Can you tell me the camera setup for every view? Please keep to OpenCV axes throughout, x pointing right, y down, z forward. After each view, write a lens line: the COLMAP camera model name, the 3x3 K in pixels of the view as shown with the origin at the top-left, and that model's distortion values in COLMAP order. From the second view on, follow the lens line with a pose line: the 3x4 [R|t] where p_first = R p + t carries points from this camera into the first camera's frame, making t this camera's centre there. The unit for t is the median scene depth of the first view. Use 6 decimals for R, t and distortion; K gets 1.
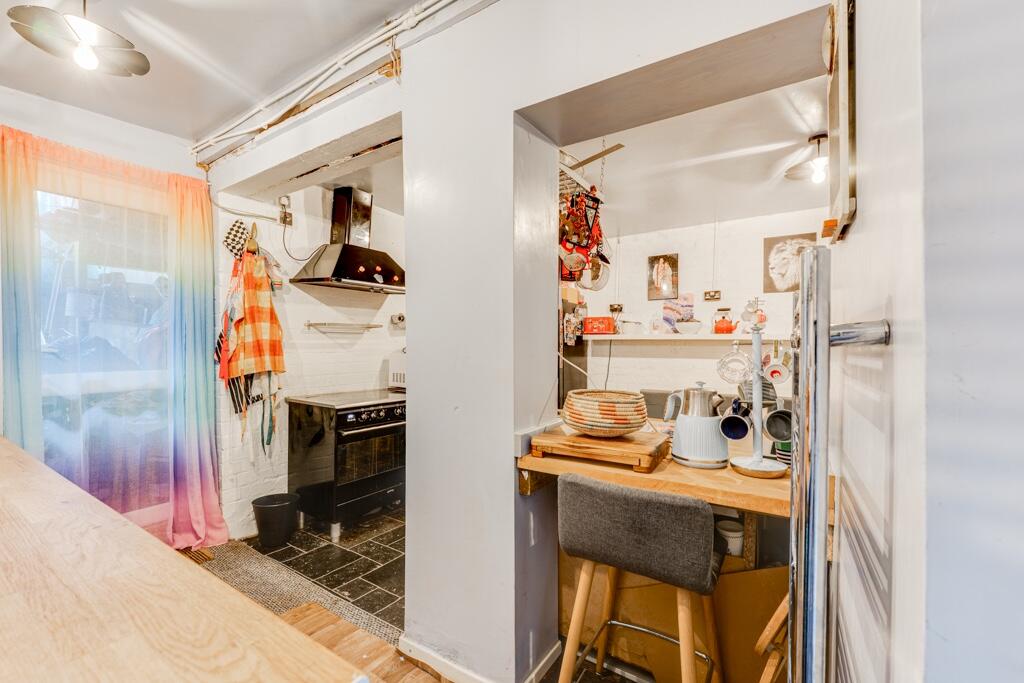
lens RADIAL K [[427.3, 0, 521.3], [0, 427.3, 349.1], [0, 0, 1]] dist [-0.005354, 0.000110]
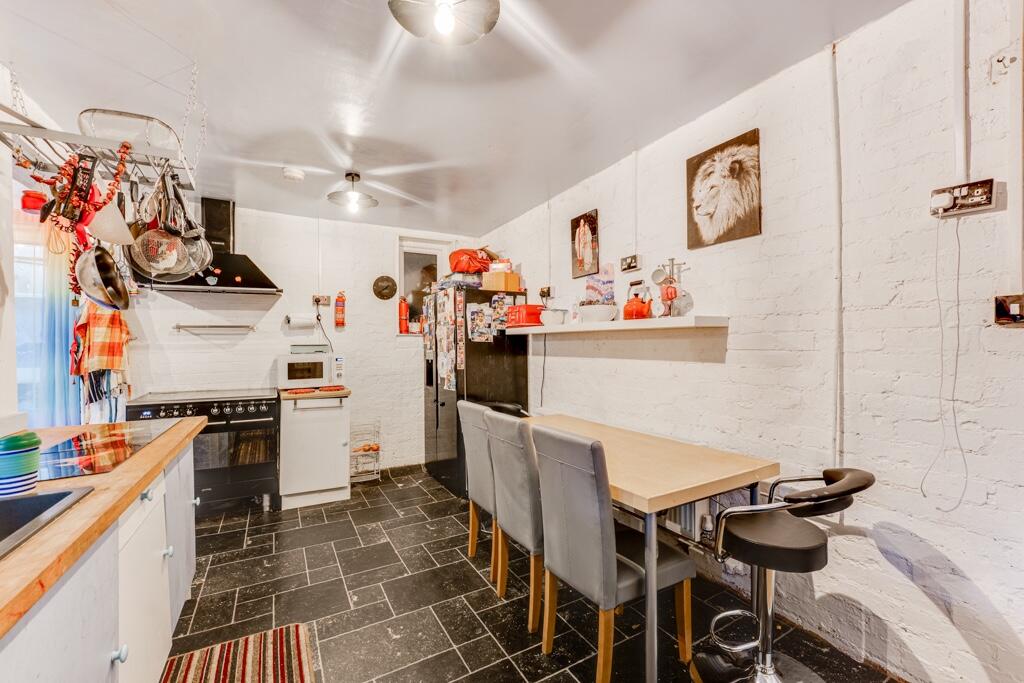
lens RADIAL K [[427.3, 0, 519.6], [0, 427.3, 342.7], [0, 0, 1]] dist [-0.005354, 0.000110]
pose [[0.880813, -0.017224, -0.473152, 0.623083], [0.010833, 0.999810, -0.016229, 0.007403], [0.473341, 0.009169, 0.880831, 0.343365]]
